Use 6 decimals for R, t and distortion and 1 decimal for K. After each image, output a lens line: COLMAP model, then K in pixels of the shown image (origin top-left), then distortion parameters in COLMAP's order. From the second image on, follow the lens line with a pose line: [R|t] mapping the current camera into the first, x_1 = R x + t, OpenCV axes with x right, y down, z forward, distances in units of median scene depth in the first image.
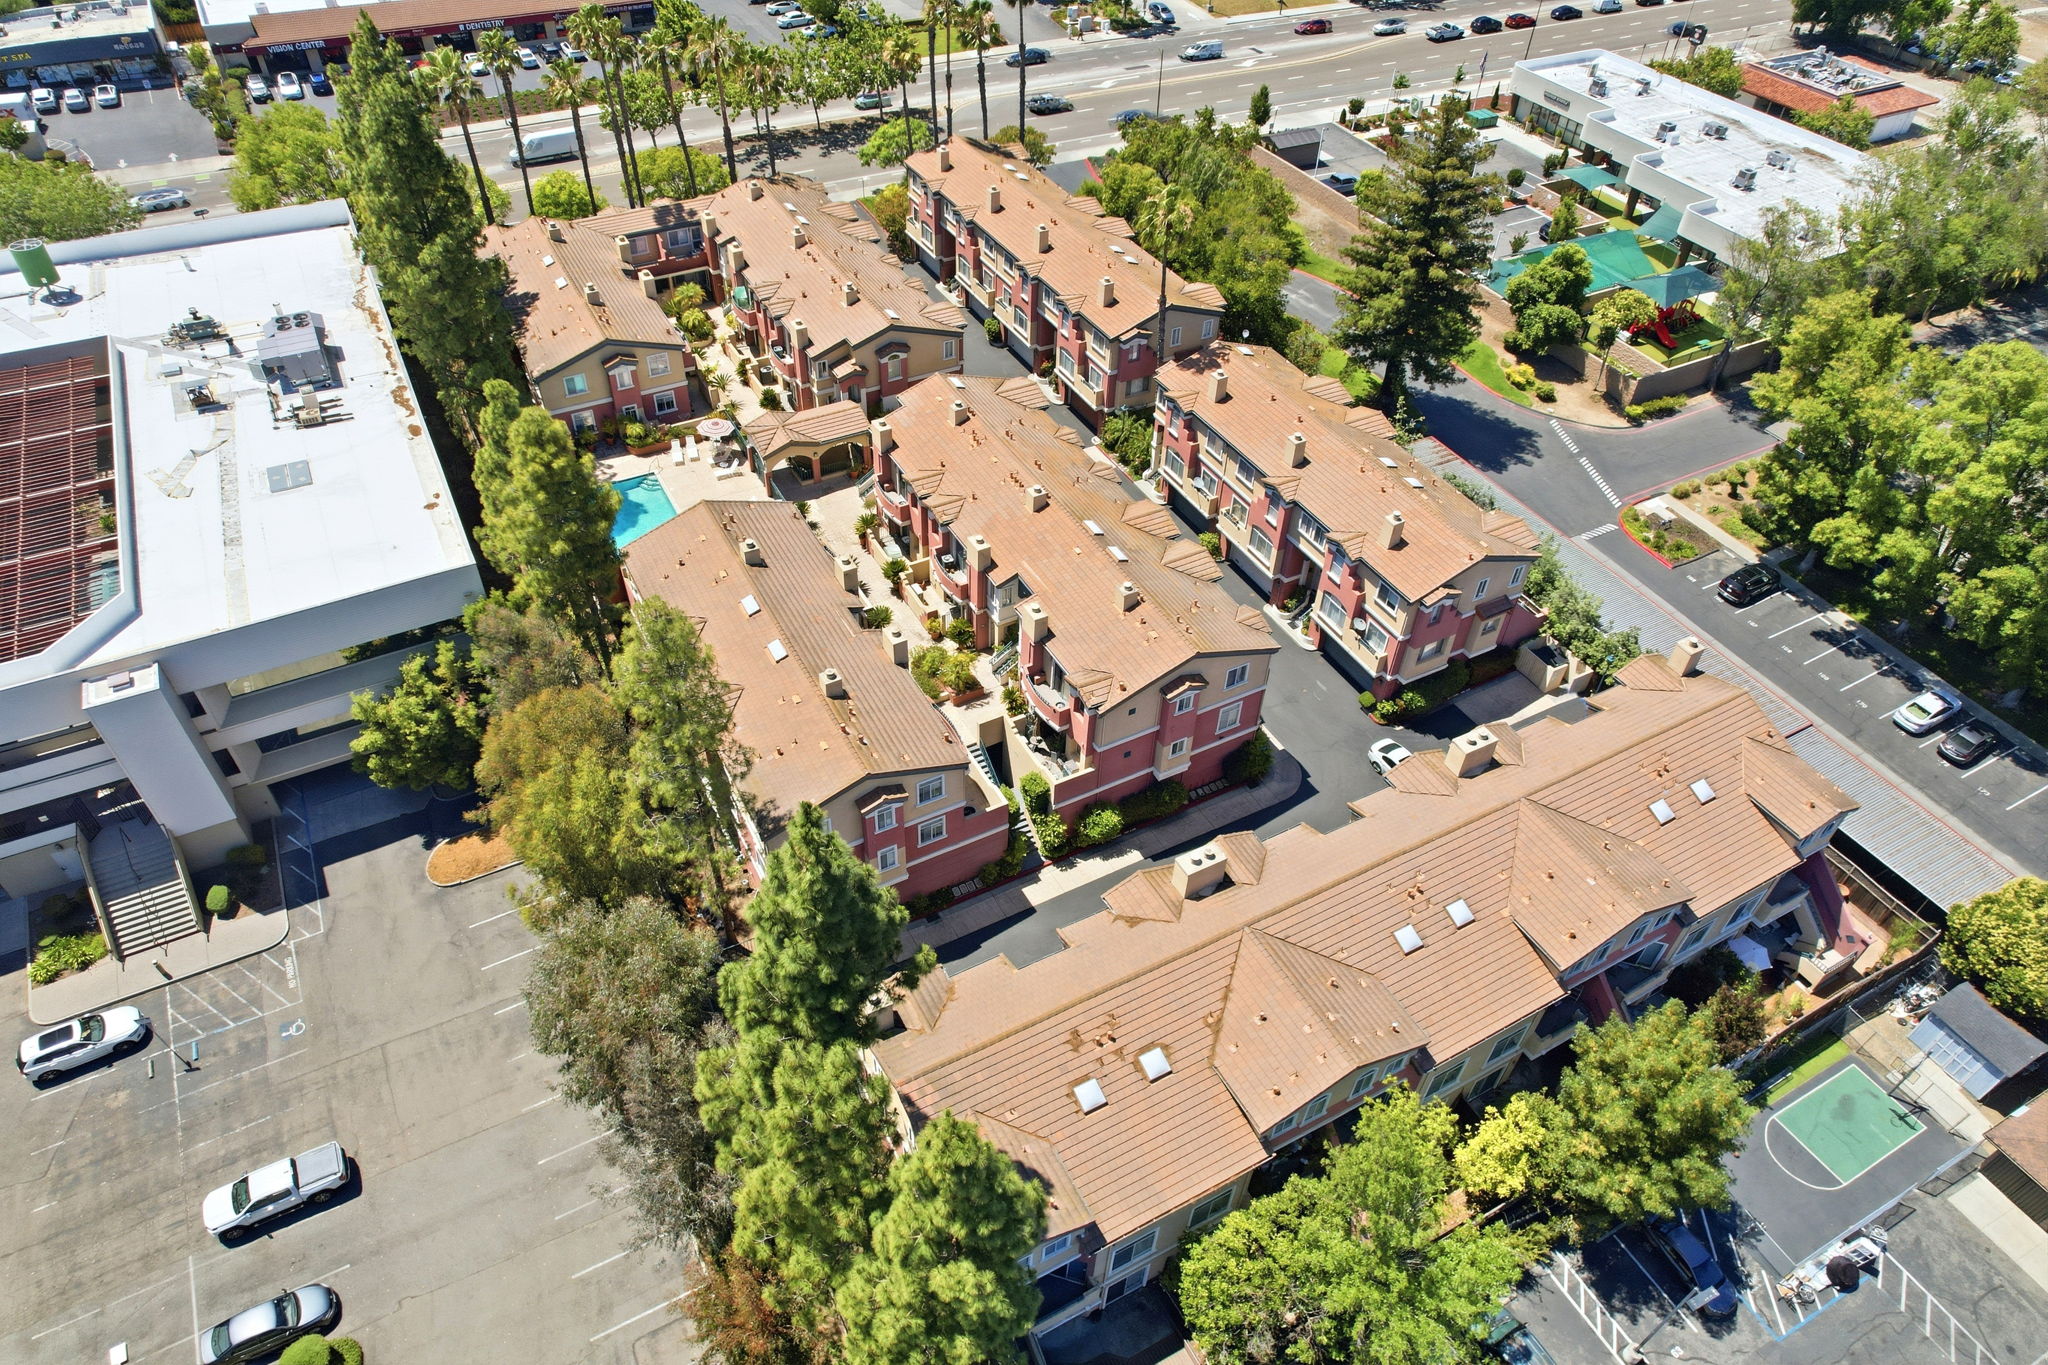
lens RADIAL K [[1307.8, 0, 1028.1], [0, 1307.8, 684.1], [0, 0, 1]] dist [-0.070822, 0.063438]
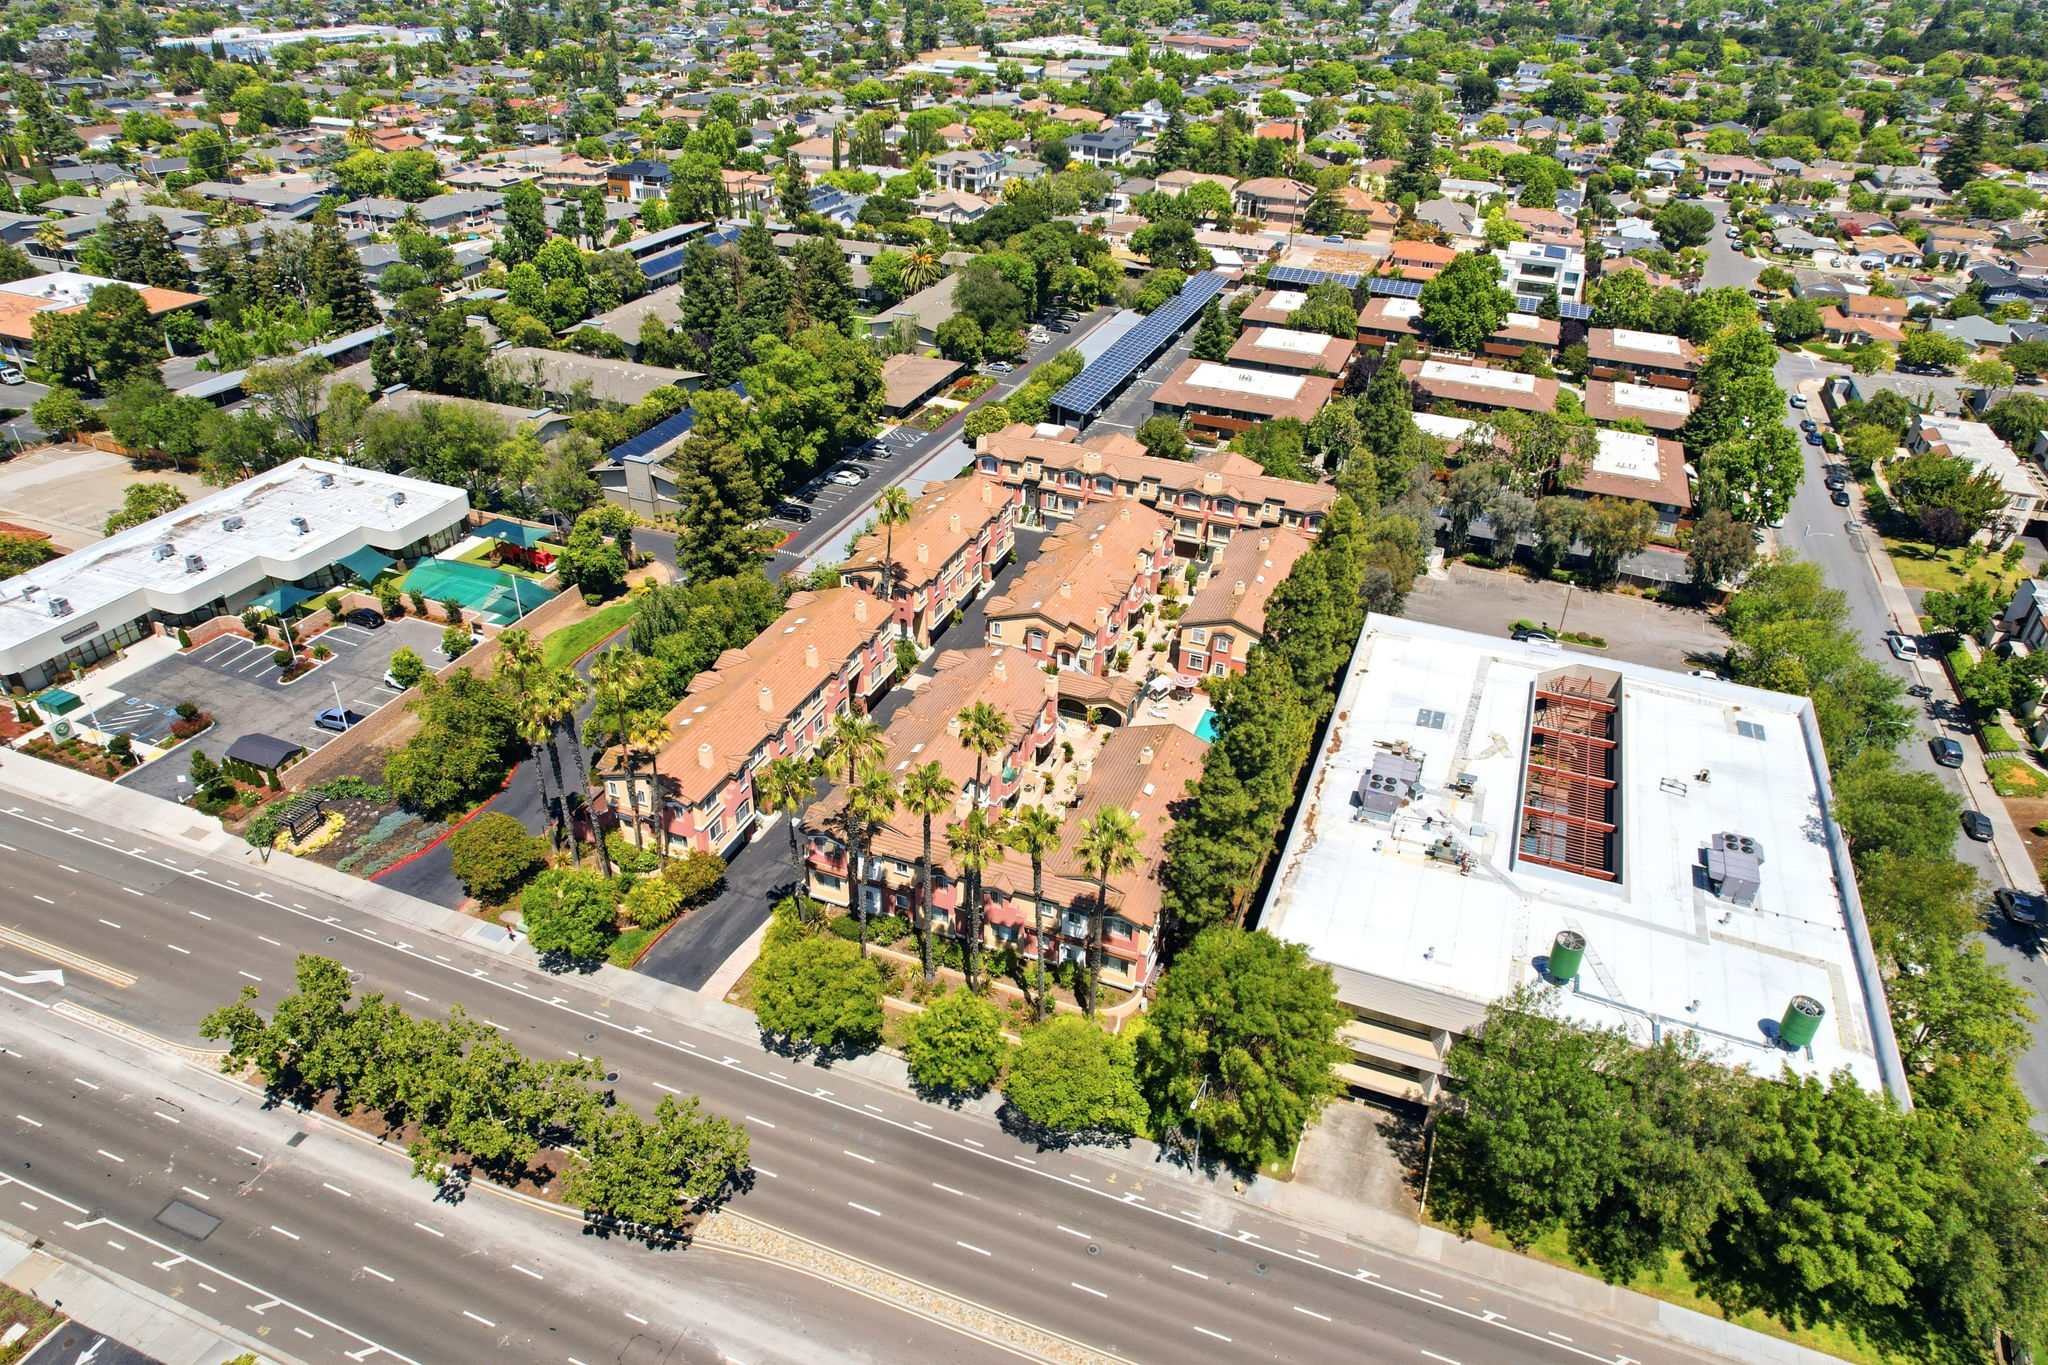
lens RADIAL K [[1307.8, 0, 1028.1], [0, 1307.8, 684.1], [0, 0, 1]] dist [-0.070822, 0.063438]
pose [[-0.644851, -0.437239, 0.626889, -1.065420], [0.492273, 0.389823, 0.778270, -1.410881], [-0.584666, 0.810469, -0.036137, 1.143132]]
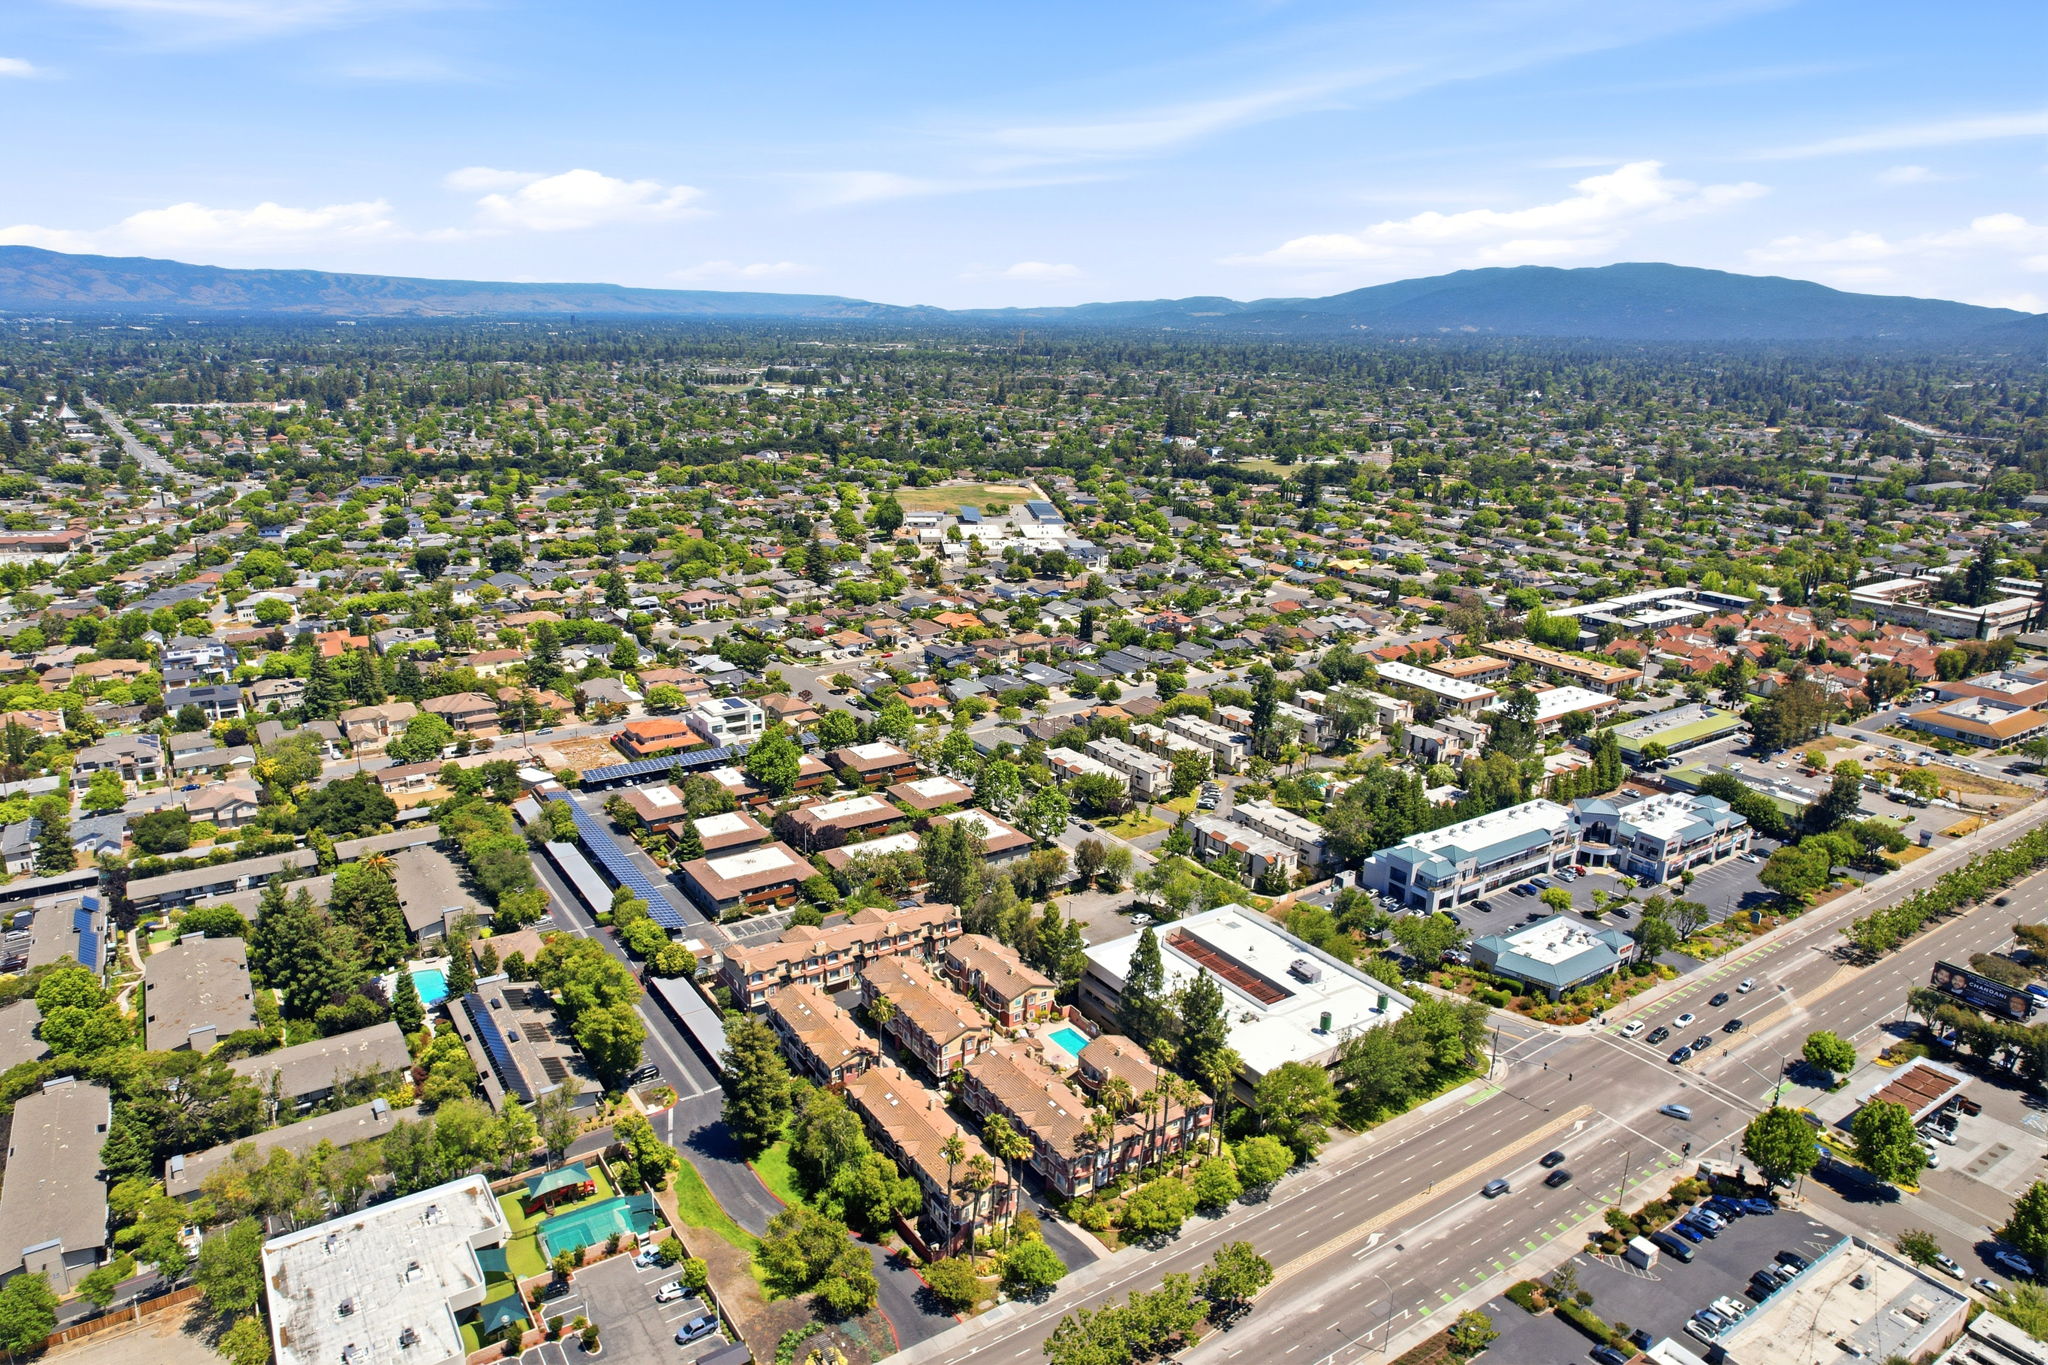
lens RADIAL K [[1307.8, 0, 1028.1], [0, 1307.8, 684.1], [0, 0, 1]] dist [-0.070822, 0.063438]
pose [[-0.994047, -0.022270, -0.106653, 0.114470], [-0.103092, 0.508995, 0.854574, -2.900729], [0.035254, 0.860481, -0.508261, 1.770091]]
